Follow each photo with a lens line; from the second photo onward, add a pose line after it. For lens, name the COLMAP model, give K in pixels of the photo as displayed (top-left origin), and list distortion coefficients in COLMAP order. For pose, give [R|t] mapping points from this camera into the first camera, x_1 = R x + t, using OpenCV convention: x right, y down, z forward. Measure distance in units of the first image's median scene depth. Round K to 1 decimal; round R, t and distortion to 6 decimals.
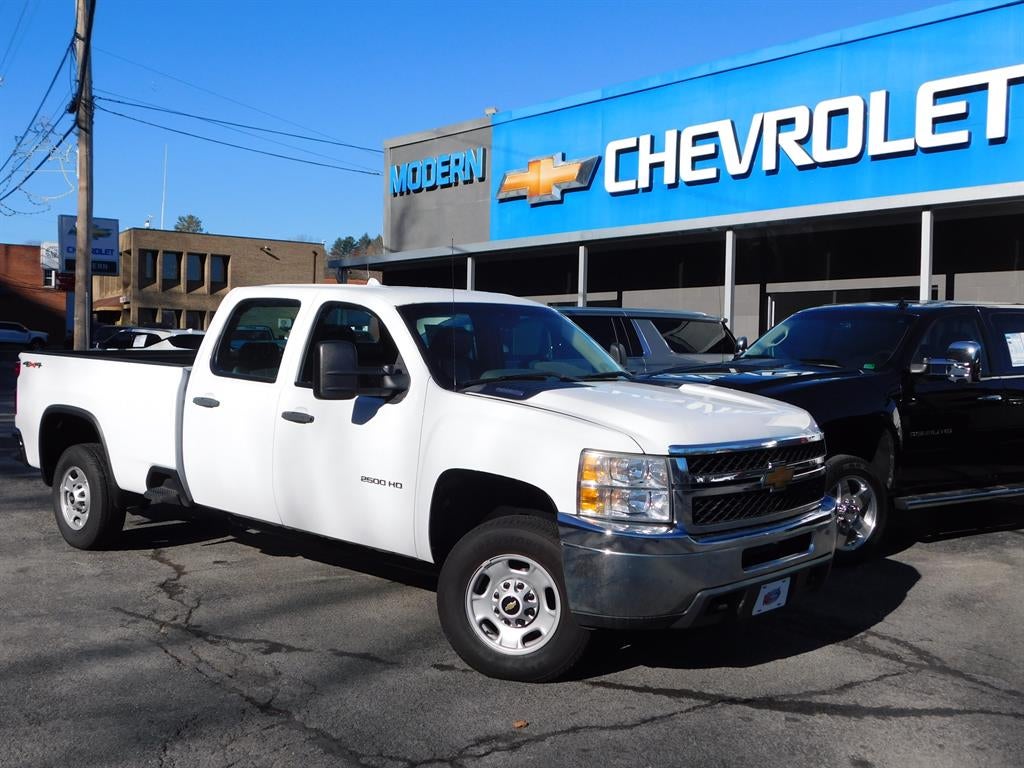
lens RADIAL K [[1105.3, 0, 512.0], [0, 1105.3, 384.0], [0, 0, 1]] dist [0.021685, -0.001156]
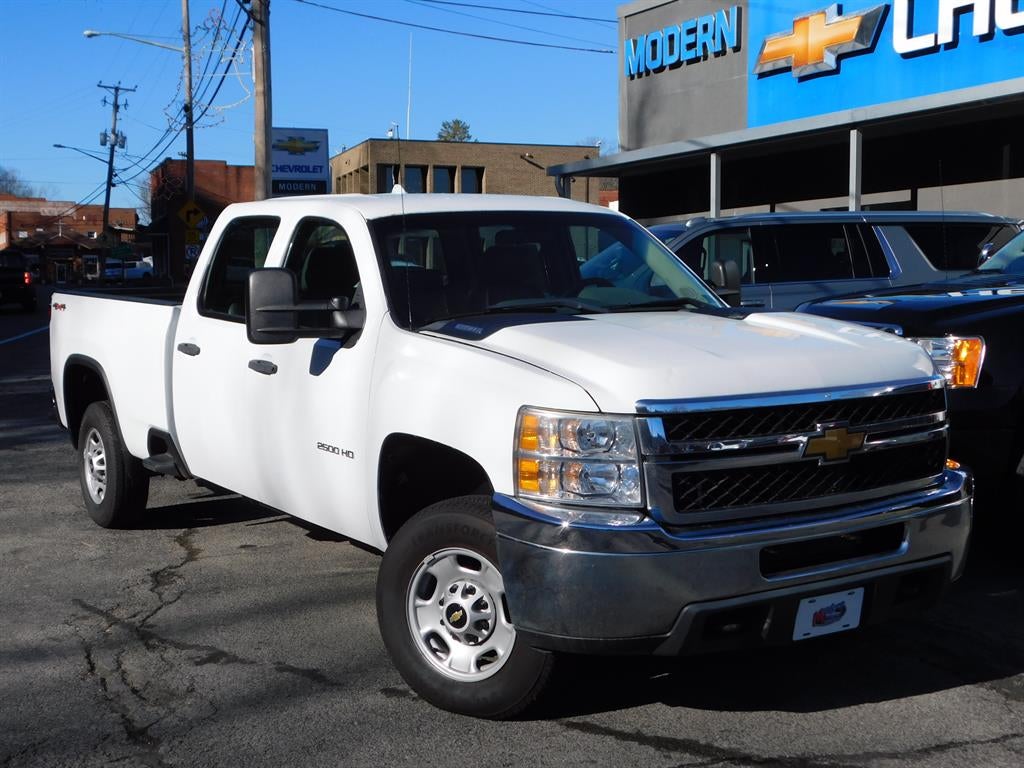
lens RADIAL K [[1393.5, 0, 512.0], [0, 1393.5, 384.0], [0, 0, 1]] dist [0.003019, 0.168321]
pose [[0.967146, -0.008811, -0.254070, 0.247899], [0.020163, 0.998909, 0.042112, 0.004773], [0.253422, -0.045851, 0.966269, 0.097216]]
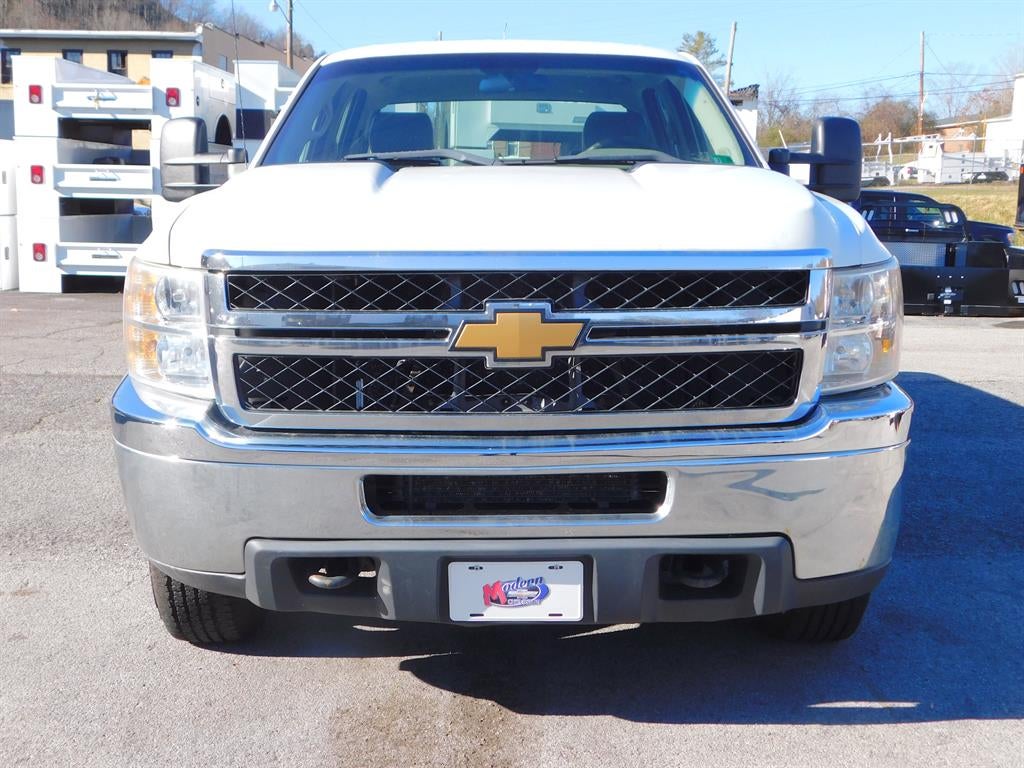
lens RADIAL K [[1249.4, 0, 512.0], [0, 1249.4, 384.0], [0, 0, 1]] dist [0.012734, 0.057342]
pose [[0.692541, 0.089820, -0.715765, 0.562597], [-0.030794, 0.994995, 0.095065, 0.049940], [0.720721, -0.043796, 0.691841, 0.592703]]
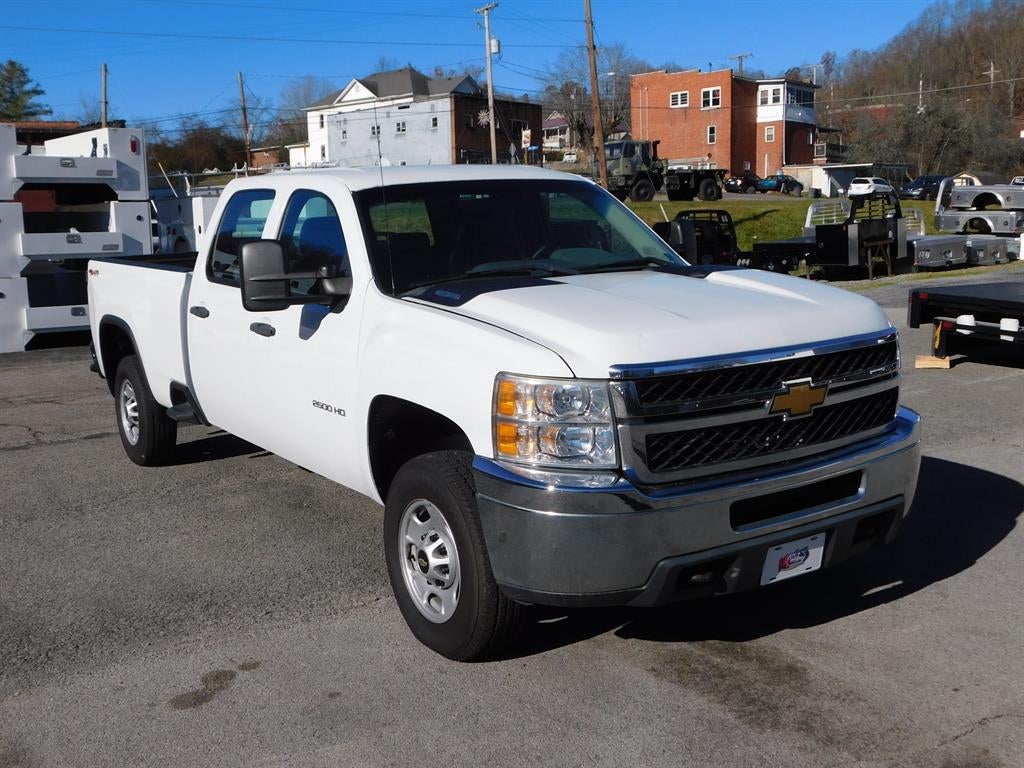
lens RADIAL K [[1105.3, 0, 512.0], [0, 1105.3, 384.0], [0, 0, 1]] dist [0.021685, -0.001156]
pose [[0.969864, -0.016258, -0.243104, 0.217863], [0.043020, 0.993522, 0.105183, -0.010292], [0.239819, -0.112472, 0.964281, 0.235399]]
